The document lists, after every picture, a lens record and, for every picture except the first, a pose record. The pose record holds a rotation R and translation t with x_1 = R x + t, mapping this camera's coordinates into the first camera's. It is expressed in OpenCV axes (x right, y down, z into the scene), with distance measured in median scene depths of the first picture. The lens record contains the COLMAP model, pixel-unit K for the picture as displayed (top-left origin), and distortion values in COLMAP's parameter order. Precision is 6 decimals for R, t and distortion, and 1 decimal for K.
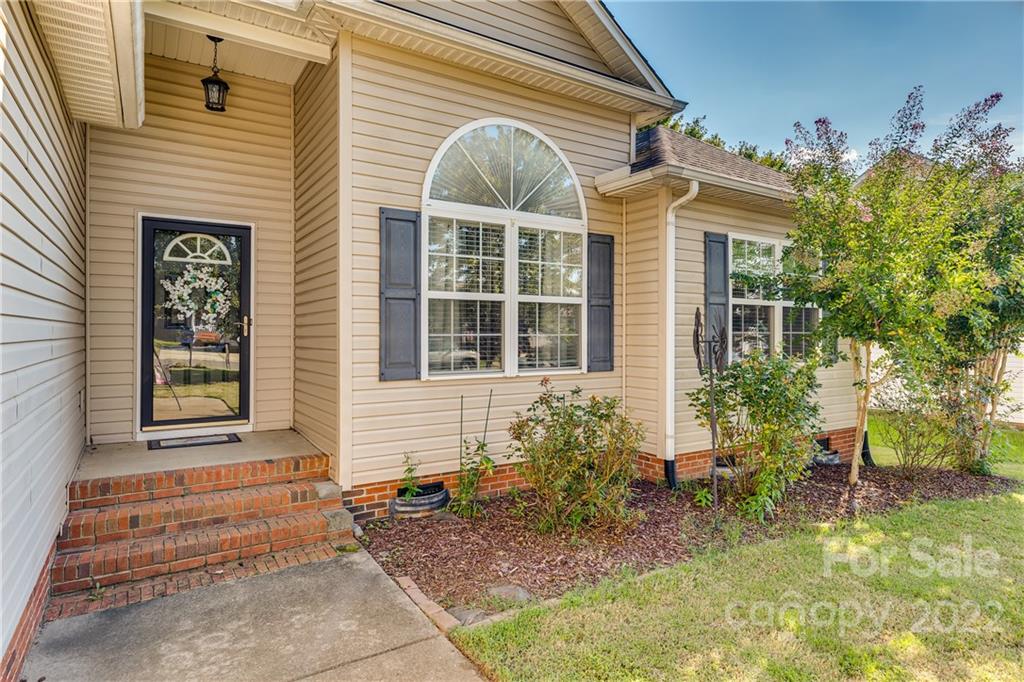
lens RADIAL K [[567.1, 0, 515.3], [0, 567.1, 327.4], [0, 0, 1]] dist [0.002796, 0.000155]
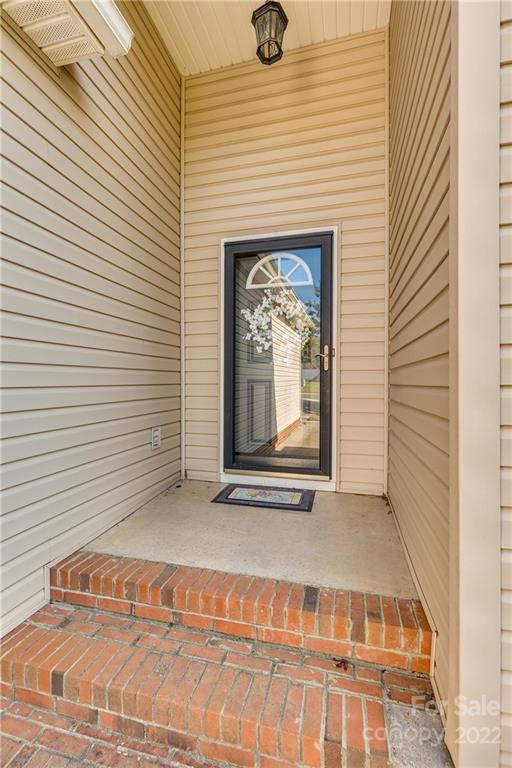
lens RADIAL K [[344.9, 0, 256.0], [0, 344.9, 384.0], [0, 0, 1]] dist [0.001386, 0.000395]
pose [[0.676686, 0.006330, -0.736245, -0.195405], [0.007117, 0.999860, 0.015138, 0.027444], [0.736238, -0.015483, 0.676546, 0.627803]]
